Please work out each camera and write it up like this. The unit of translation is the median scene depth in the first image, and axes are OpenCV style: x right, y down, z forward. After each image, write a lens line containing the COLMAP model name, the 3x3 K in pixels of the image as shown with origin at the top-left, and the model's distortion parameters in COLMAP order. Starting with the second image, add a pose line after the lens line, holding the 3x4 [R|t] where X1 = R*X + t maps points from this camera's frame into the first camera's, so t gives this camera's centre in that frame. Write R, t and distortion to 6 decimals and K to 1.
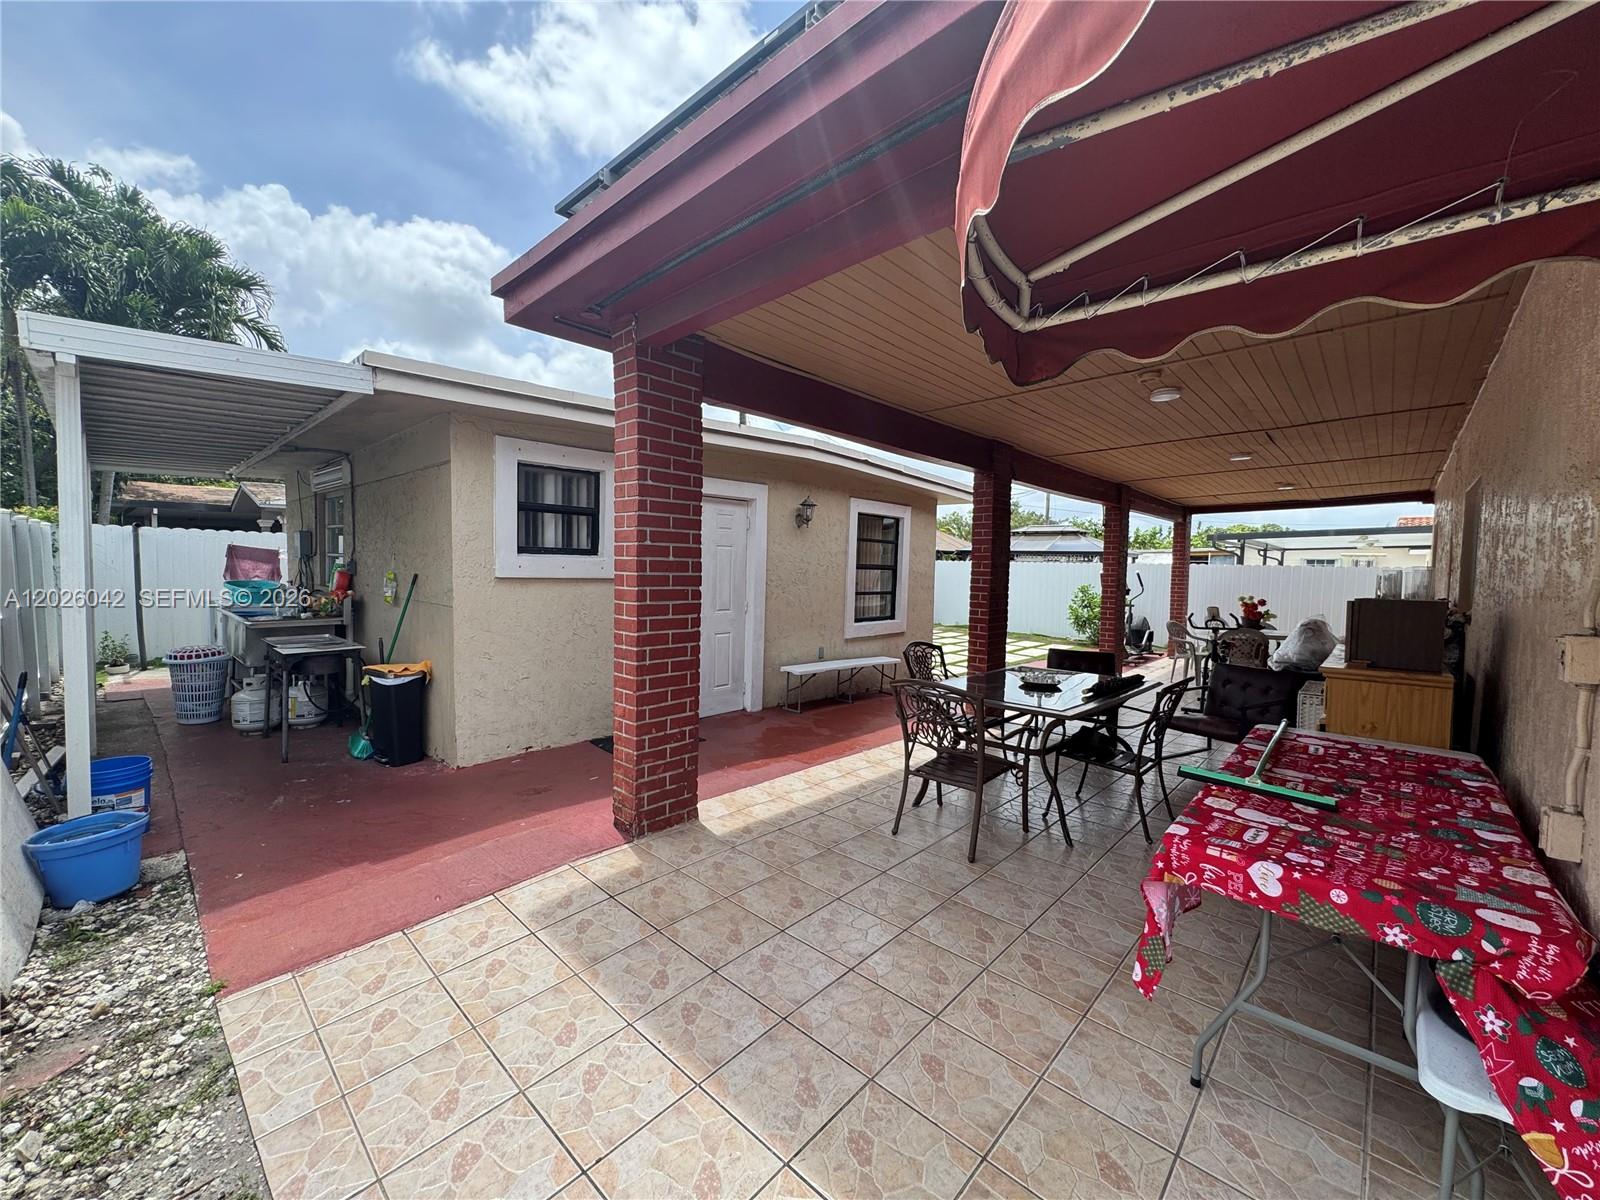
lens RADIAL K [[639.2, 0, 800.0], [0, 639.2, 600.0], [0, 0, 1]] dist [-0.004640, 0.000464]
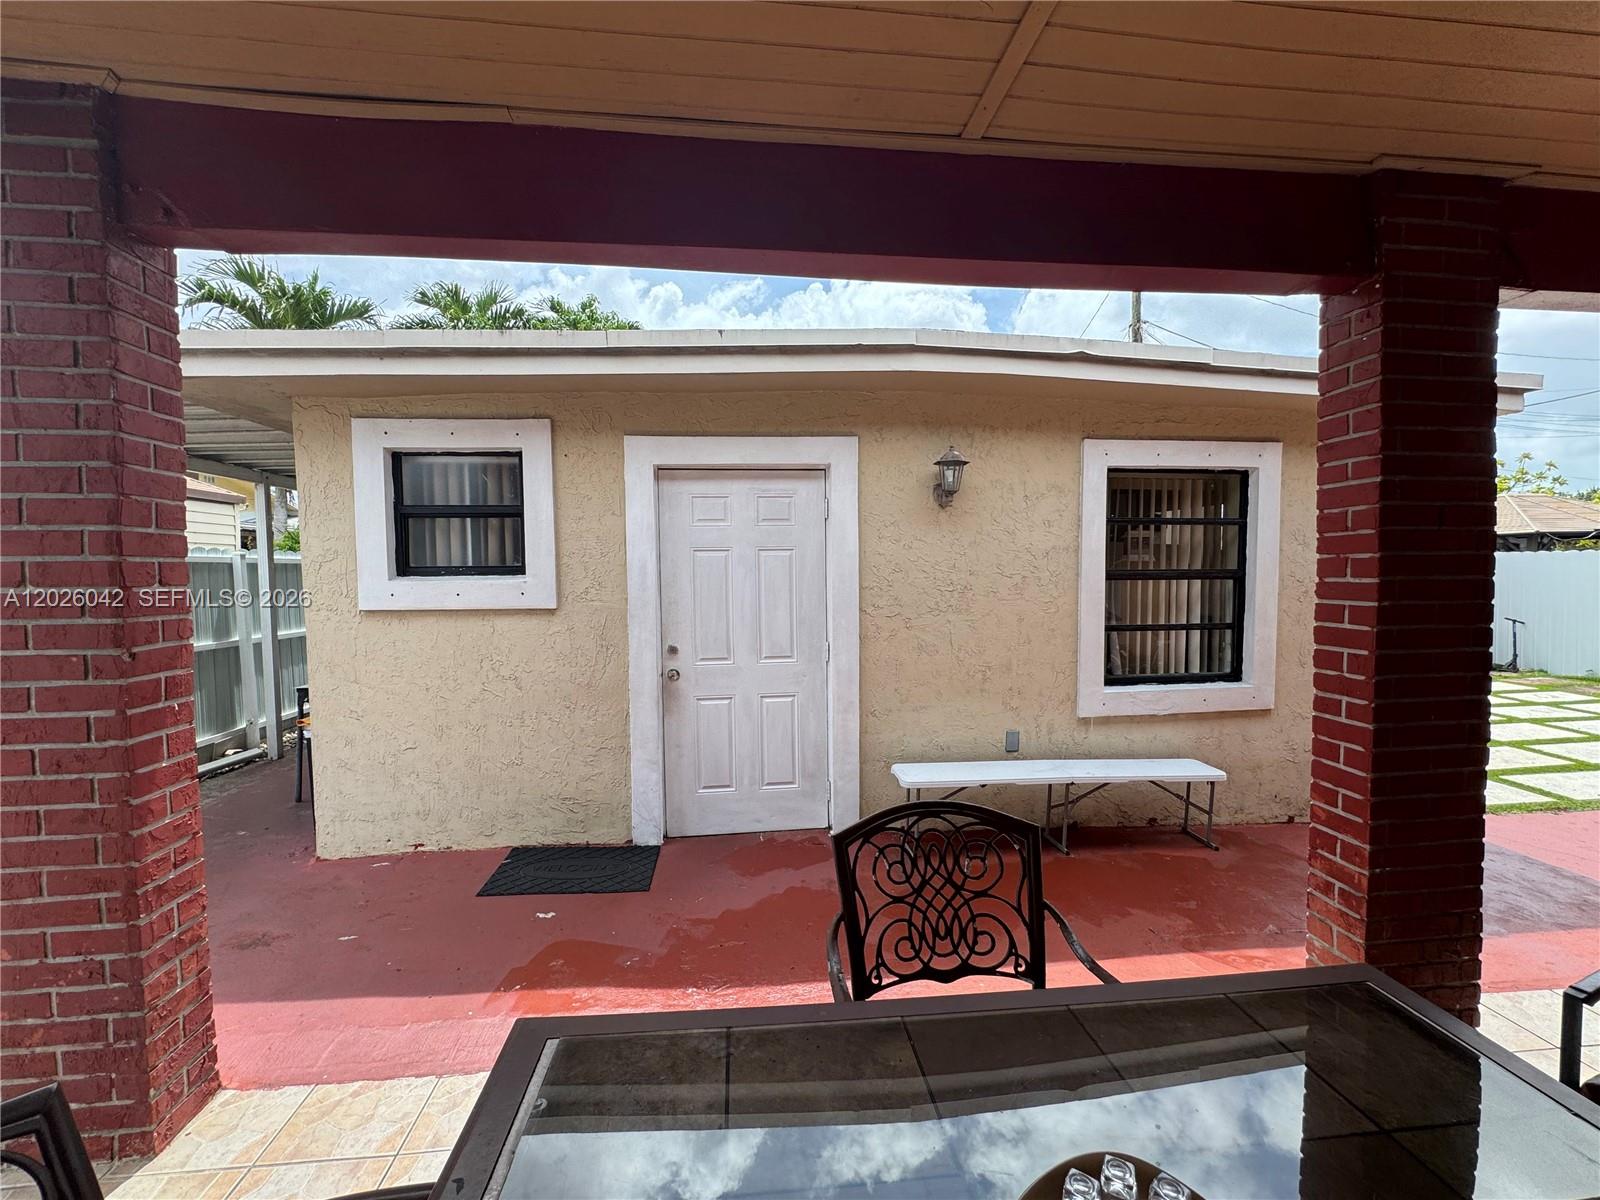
lens RADIAL K [[639.2, 0, 800.0], [0, 639.2, 600.0], [0, 0, 1]] dist [-0.004640, 0.000464]
pose [[0.755312, -0.001884, -0.655363, 0.496423], [-0.007506, 0.999905, -0.011525, -0.053585], [0.655323, 0.013624, 0.755226, 0.978276]]
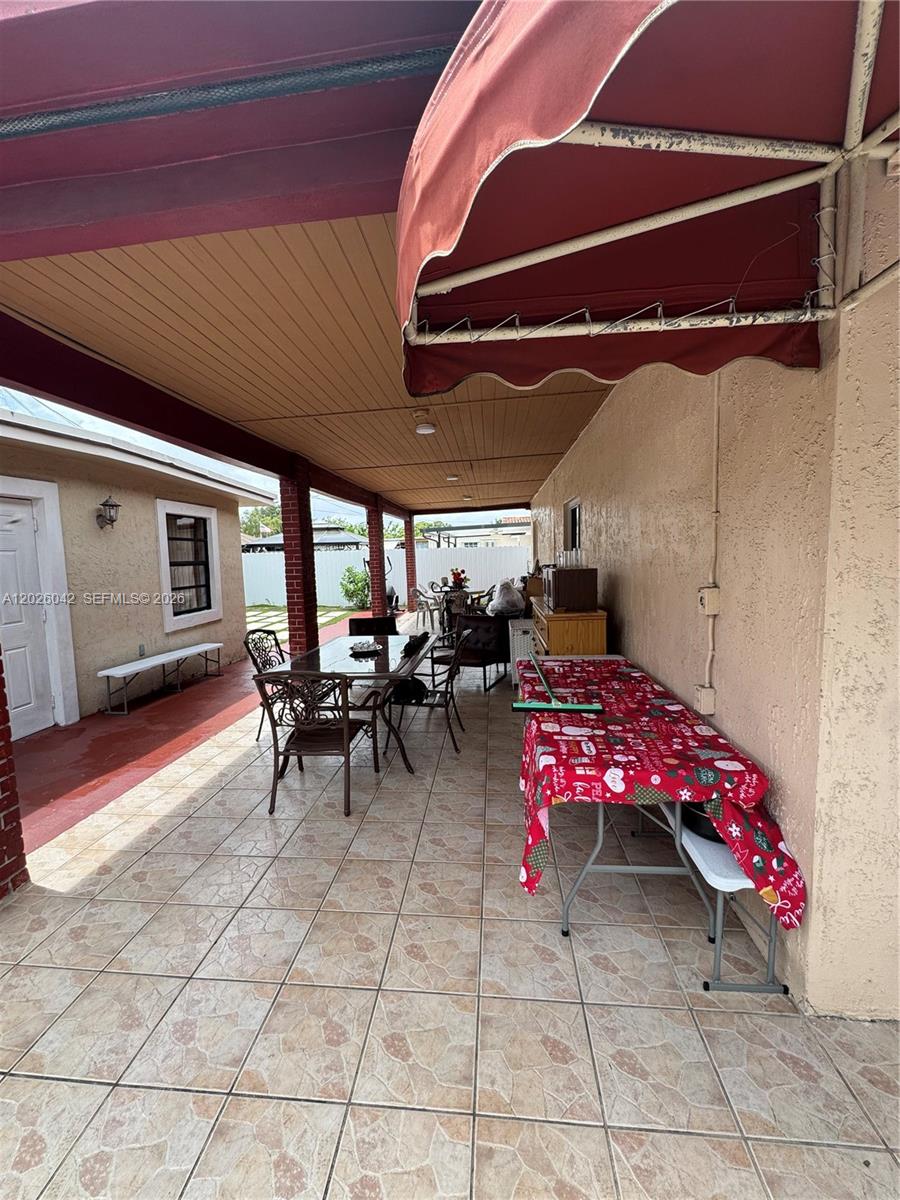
lens RADIAL K [[479.4, 0, 450.0], [0, 479.4, 600.0], [0, 0, 1]] dist [-0.004640, 0.000464]
pose [[0.789226, -0.102736, 0.605448, -0.066624], [0.076512, 0.994675, 0.069045, -0.025819], [-0.609317, -0.008168, 0.792884, 0.175148]]
